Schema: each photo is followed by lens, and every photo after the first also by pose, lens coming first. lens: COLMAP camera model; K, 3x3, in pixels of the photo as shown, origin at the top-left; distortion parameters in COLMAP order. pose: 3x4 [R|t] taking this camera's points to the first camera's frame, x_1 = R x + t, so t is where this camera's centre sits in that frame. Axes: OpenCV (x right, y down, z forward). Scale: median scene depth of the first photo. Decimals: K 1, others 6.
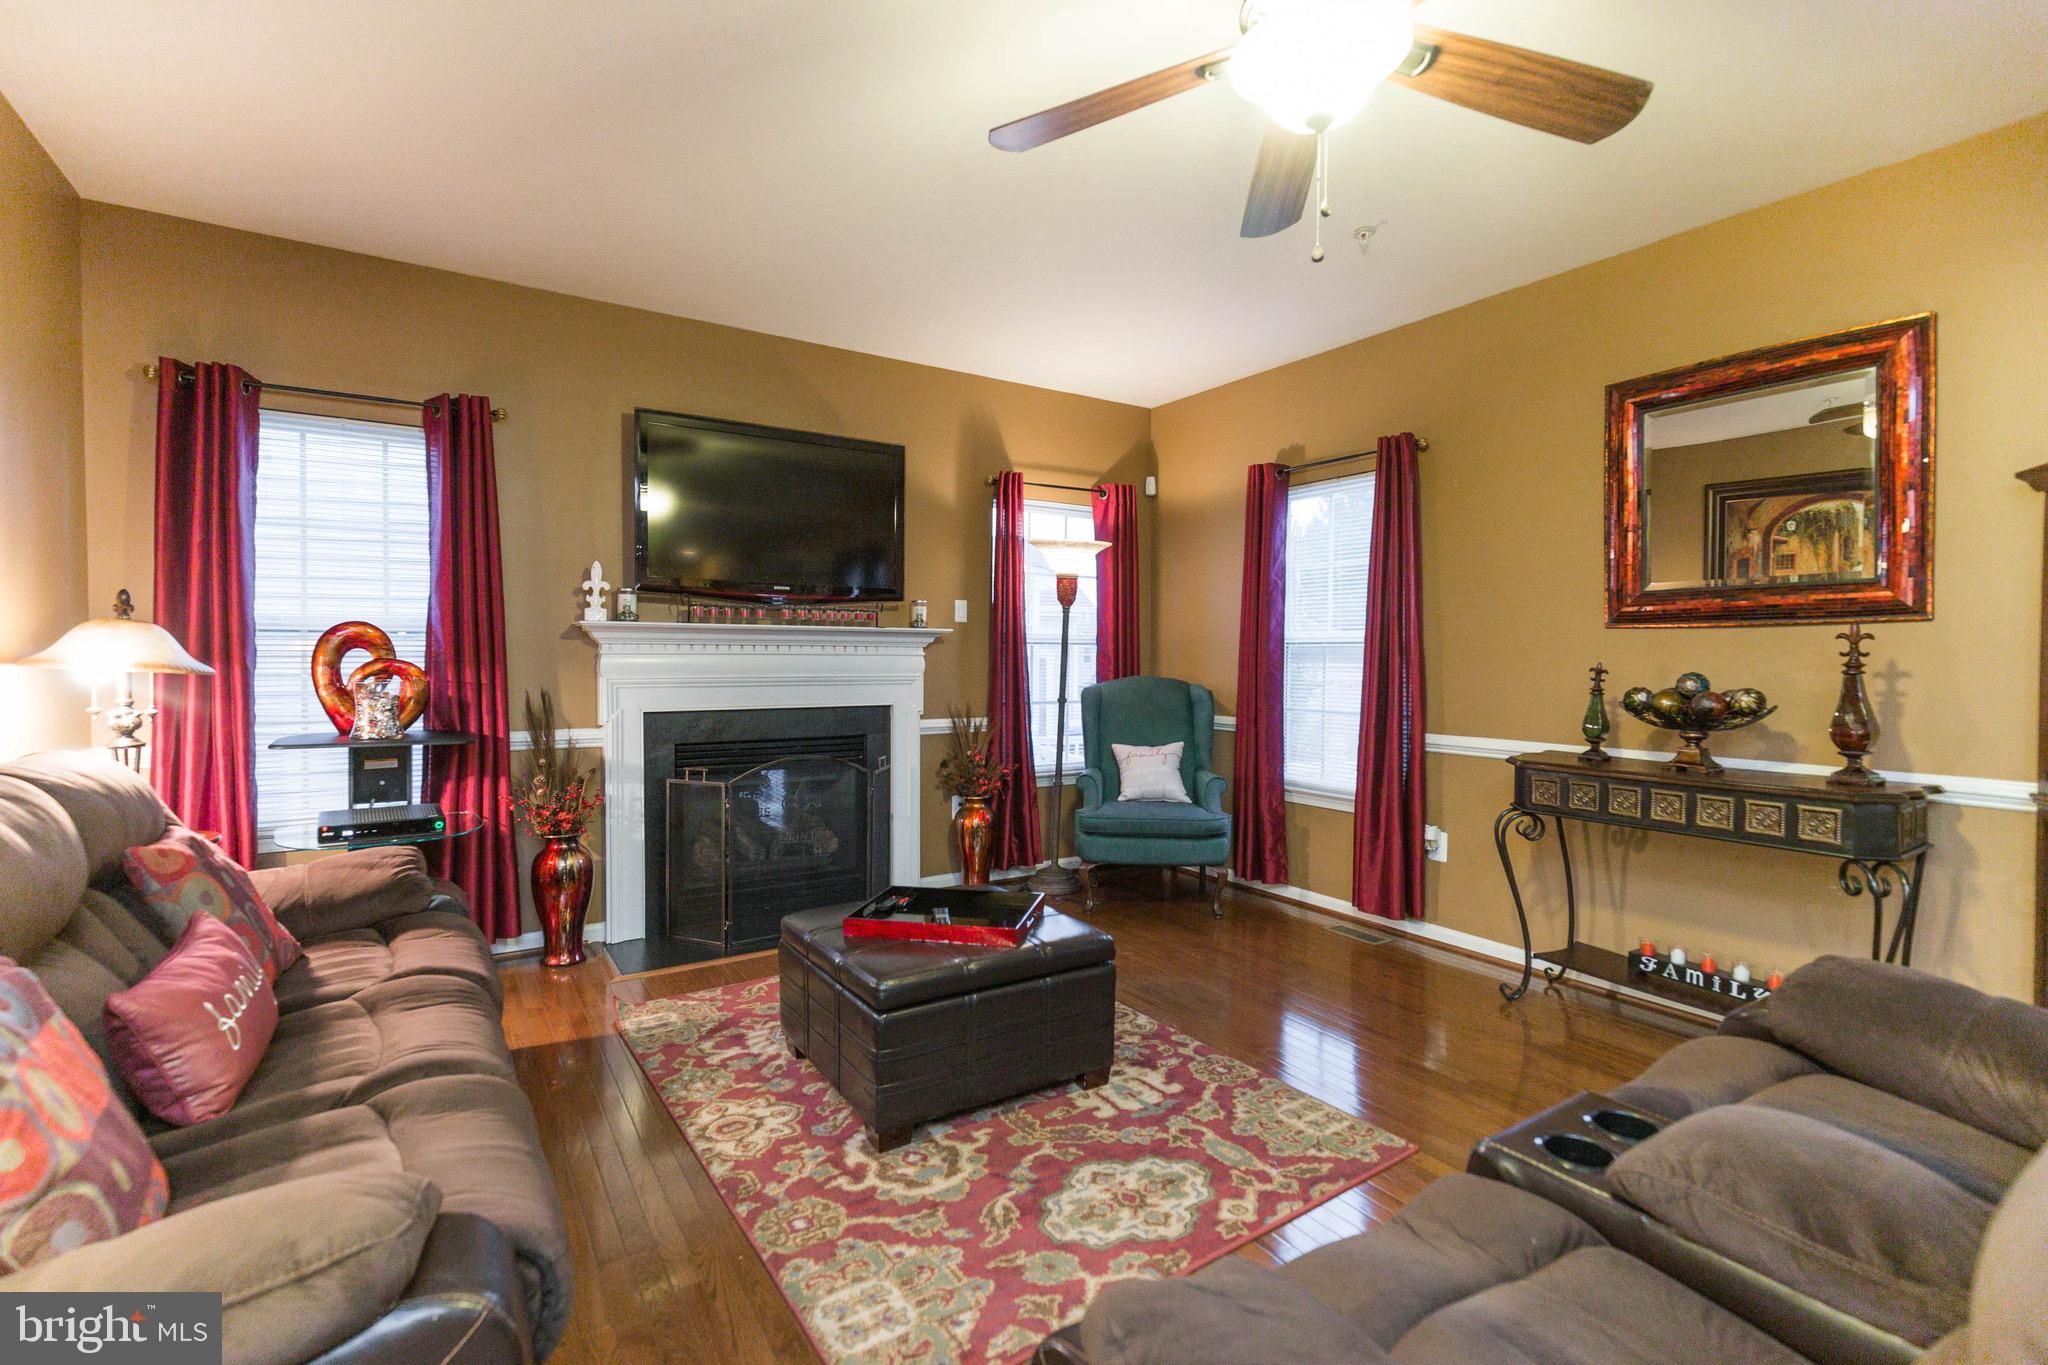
lens RADIAL K [[928.8, 0, 1024.0], [0, 928.8, 682.5], [0, 0, 1]] dist [0.007564, 0.000351]
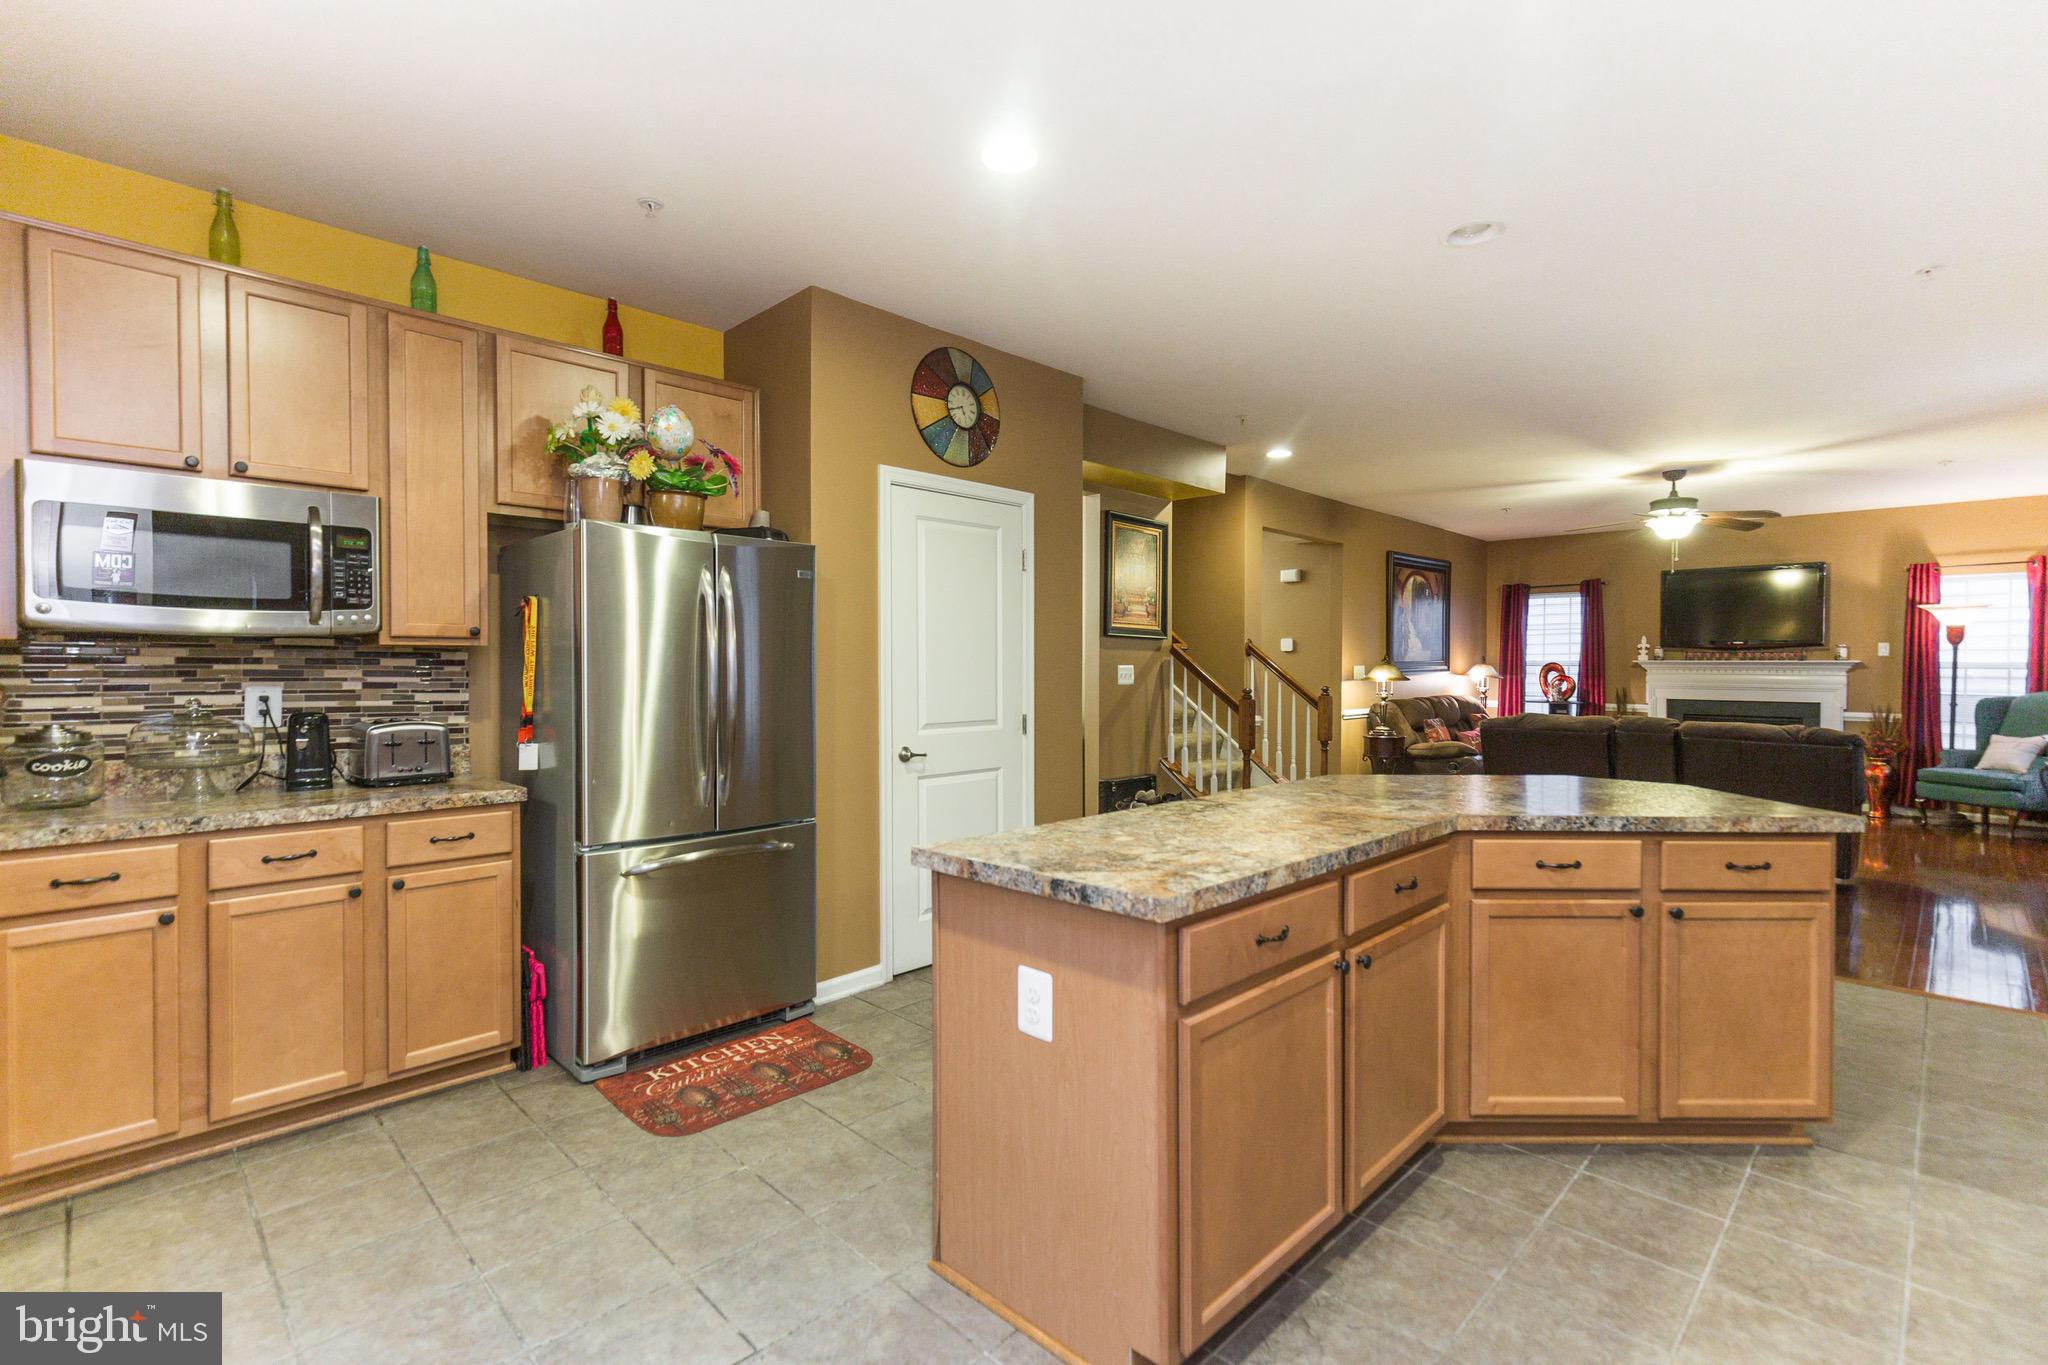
lens RADIAL K [[928.8, 0, 1024.0], [0, 928.8, 682.5], [0, 0, 1]] dist [0.007564, 0.000351]
pose [[0.215332, 0.014332, -0.976436, 1.838973], [-0.034938, 0.999365, 0.006963, 0.037860], [0.975916, 0.032615, 0.215696, -1.297376]]
